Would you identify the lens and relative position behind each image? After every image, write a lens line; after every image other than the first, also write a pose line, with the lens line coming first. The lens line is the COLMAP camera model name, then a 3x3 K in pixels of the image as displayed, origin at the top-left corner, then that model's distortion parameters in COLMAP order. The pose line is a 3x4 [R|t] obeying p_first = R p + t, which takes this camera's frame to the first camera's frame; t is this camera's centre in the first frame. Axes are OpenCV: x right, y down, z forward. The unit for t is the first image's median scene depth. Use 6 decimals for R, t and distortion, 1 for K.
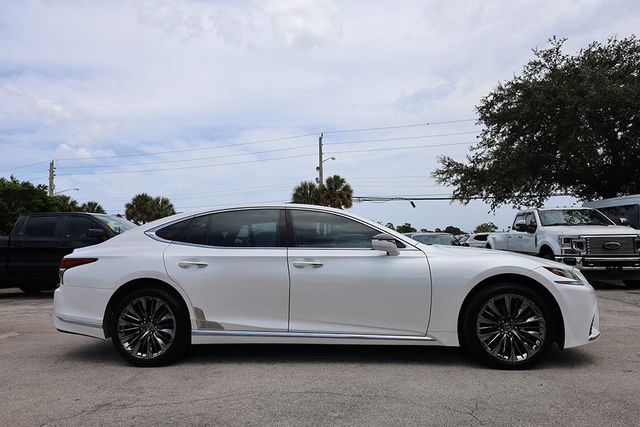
lens RADIAL K [[429.0, 0, 322.1], [0, 429.0, 209.6], [0, 0, 1]] dist [0.005943, -0.000558]
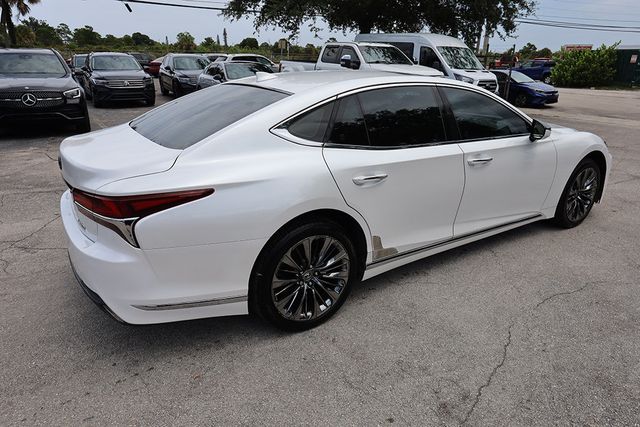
lens RADIAL K [[429.0, 0, 326.5], [0, 429.0, 213.6], [0, 0, 1]] dist [0.005943, -0.000558]
pose [[0.765084, -0.194392, 0.613888, -0.159345], [-0.084477, 0.914805, 0.394963, -0.016917], [-0.638365, -0.354039, 0.683481, 0.115856]]
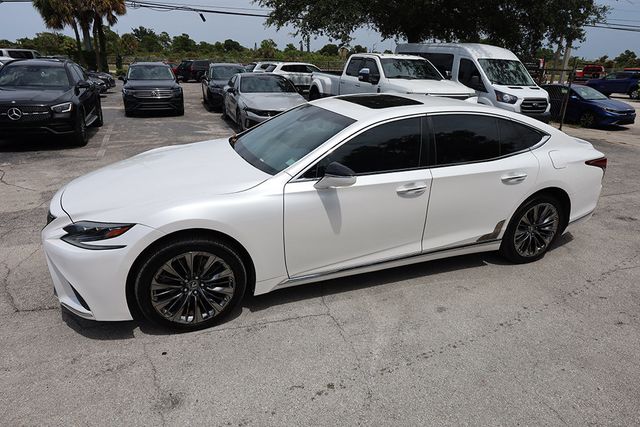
lens RADIAL K [[412.2, 0, 321.4], [0, 412.2, 216.5], [0, 0, 1]] dist [0.008183, -0.007889]
pose [[0.875289, -0.137364, 0.463681, -0.045125], [-0.078903, 0.905399, 0.417166, -0.029228], [-0.477119, -0.401727, 0.781647, 0.127083]]
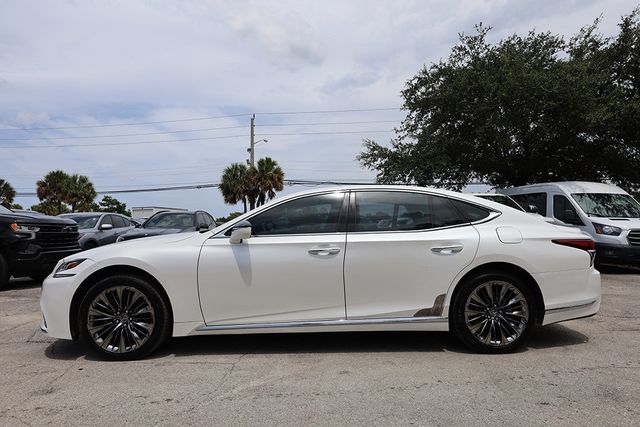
lens RADIAL K [[412.2, 0, 324.7], [0, 412.2, 217.5], [0, 0, 1]] dist [0.008183, -0.007889]
pose [[0.988094, 0.012398, 0.153353, 0.039156], [-0.021230, 0.998200, 0.056085, 0.003330], [-0.152381, -0.058673, 0.986579, 0.066257]]
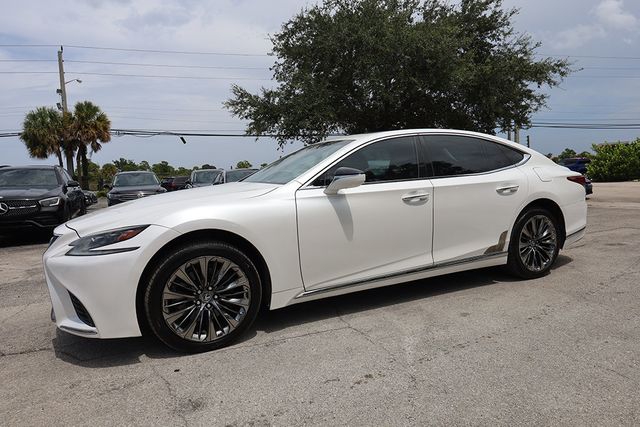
lens RADIAL K [[412.2, 0, 324.9], [0, 412.2, 213.3], [0, 0, 1]] dist [0.008183, -0.007889]
pose [[0.837212, -0.070278, 0.542345, -0.060342], [-0.015365, 0.988294, 0.151785, 0.009304], [-0.546663, -0.135409, 0.826332, 0.121926]]
